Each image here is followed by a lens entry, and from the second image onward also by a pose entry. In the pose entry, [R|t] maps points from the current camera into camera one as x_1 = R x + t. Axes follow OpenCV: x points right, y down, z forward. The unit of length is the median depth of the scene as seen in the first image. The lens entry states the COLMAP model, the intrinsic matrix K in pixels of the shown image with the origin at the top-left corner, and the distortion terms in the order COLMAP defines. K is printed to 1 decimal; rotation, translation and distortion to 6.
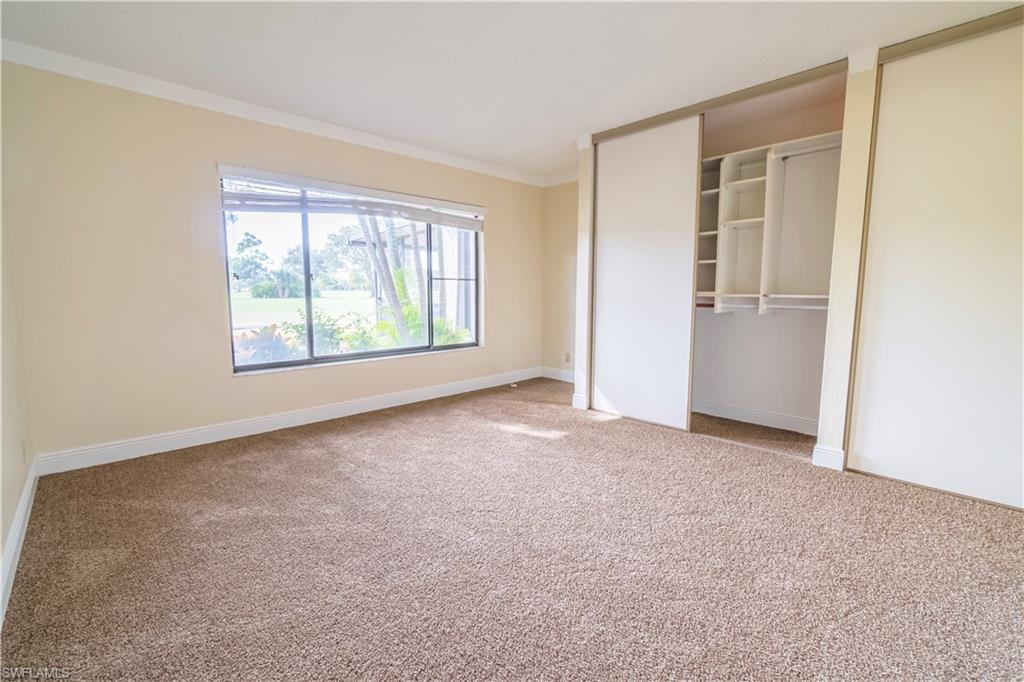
lens RADIAL K [[449.5, 0, 506.2], [0, 449.5, 341.6], [0, 0, 1]] dist [-0.003216, 0.001193]
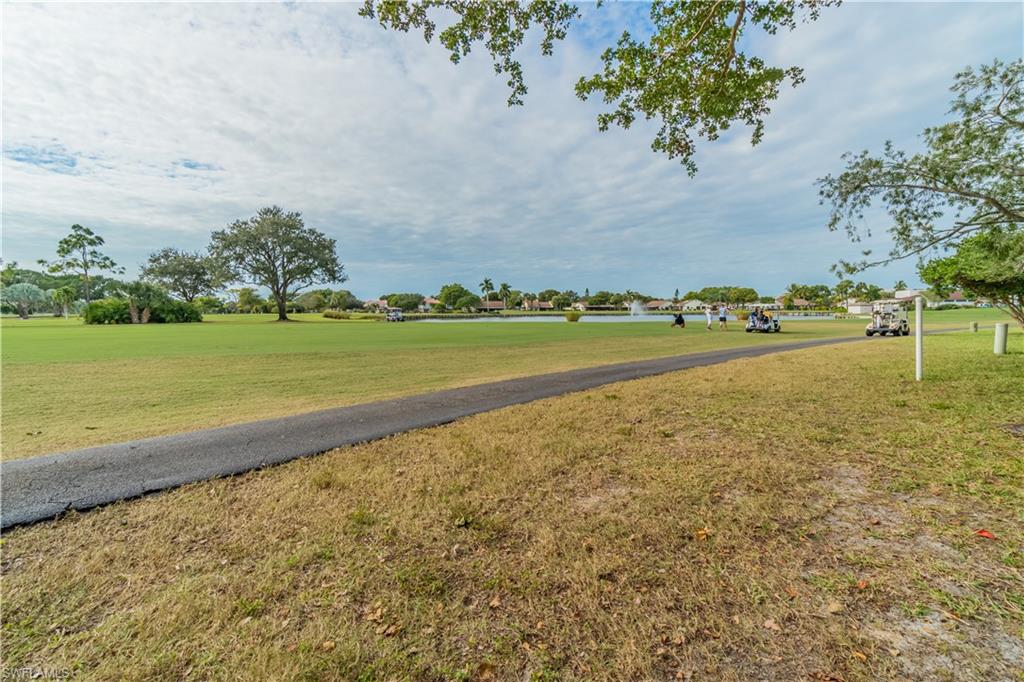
lens RADIAL K [[449.5, 0, 506.7], [0, 449.5, 345.0], [0, 0, 1]] dist [-0.003216, 0.001193]
pose [[0.978720, -0.021328, 0.204088, -0.095930], [0.029703, 0.998834, -0.038061, -0.023007], [-0.203038, 0.043313, 0.978212, 0.230109]]
